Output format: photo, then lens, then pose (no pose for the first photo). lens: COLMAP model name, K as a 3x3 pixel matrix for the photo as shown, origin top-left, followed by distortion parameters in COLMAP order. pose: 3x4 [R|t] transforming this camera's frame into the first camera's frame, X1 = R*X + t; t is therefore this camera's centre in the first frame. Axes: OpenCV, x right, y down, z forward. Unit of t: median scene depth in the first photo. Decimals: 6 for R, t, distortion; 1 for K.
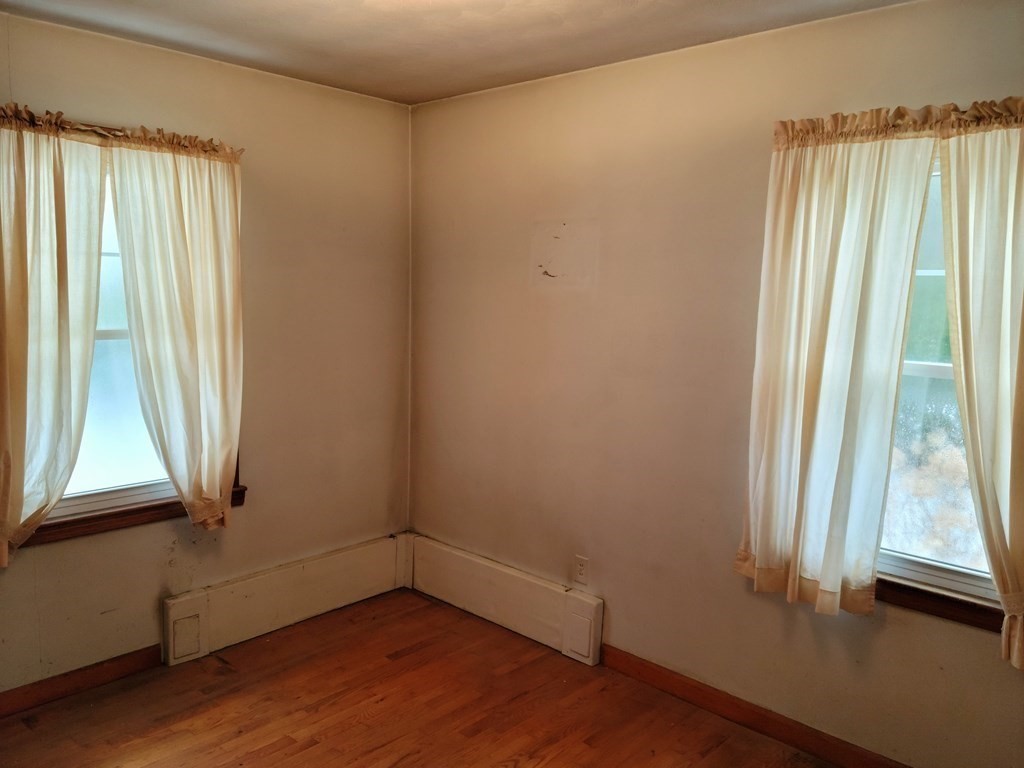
lens RADIAL K [[808.9, 0, 512.0], [0, 808.9, 384.0], [0, 0, 1]] dist [0.083891, -0.074446]
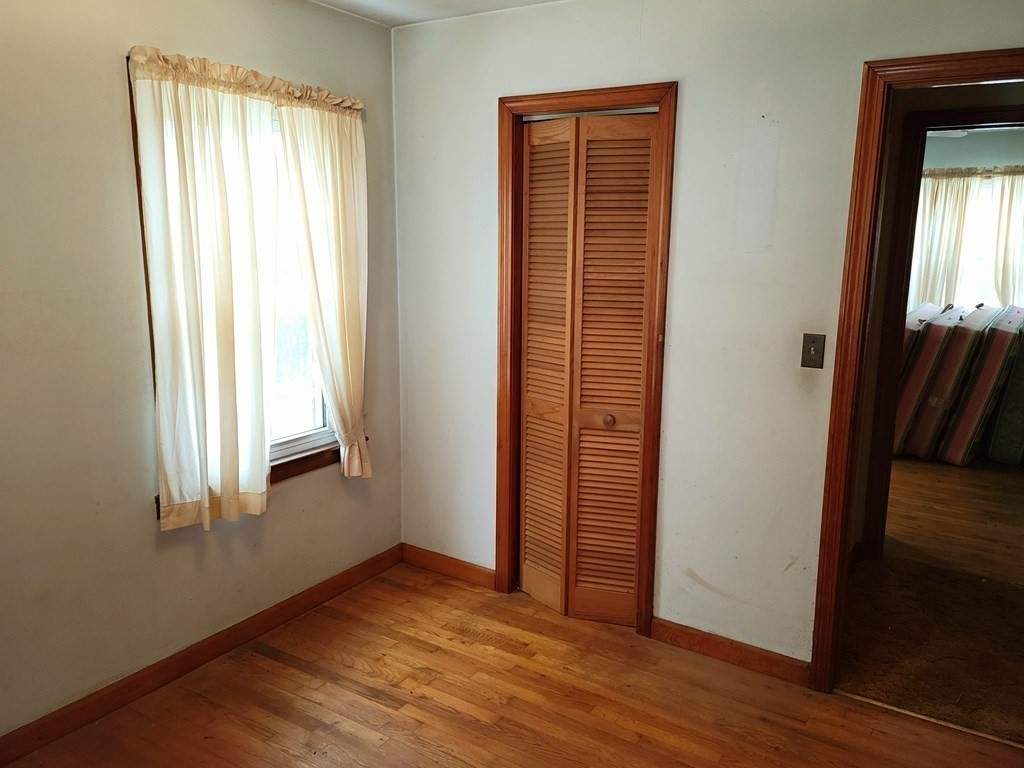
lens RADIAL K [[808.9, 0, 512.0], [0, 808.9, 384.0], [0, 0, 1]] dist [0.083891, -0.074446]
pose [[-0.179517, -0.209386, 0.961213, -0.788693], [0.106985, 0.967136, 0.230657, -0.128492], [-0.977920, 0.144242, -0.151216, 0.847460]]
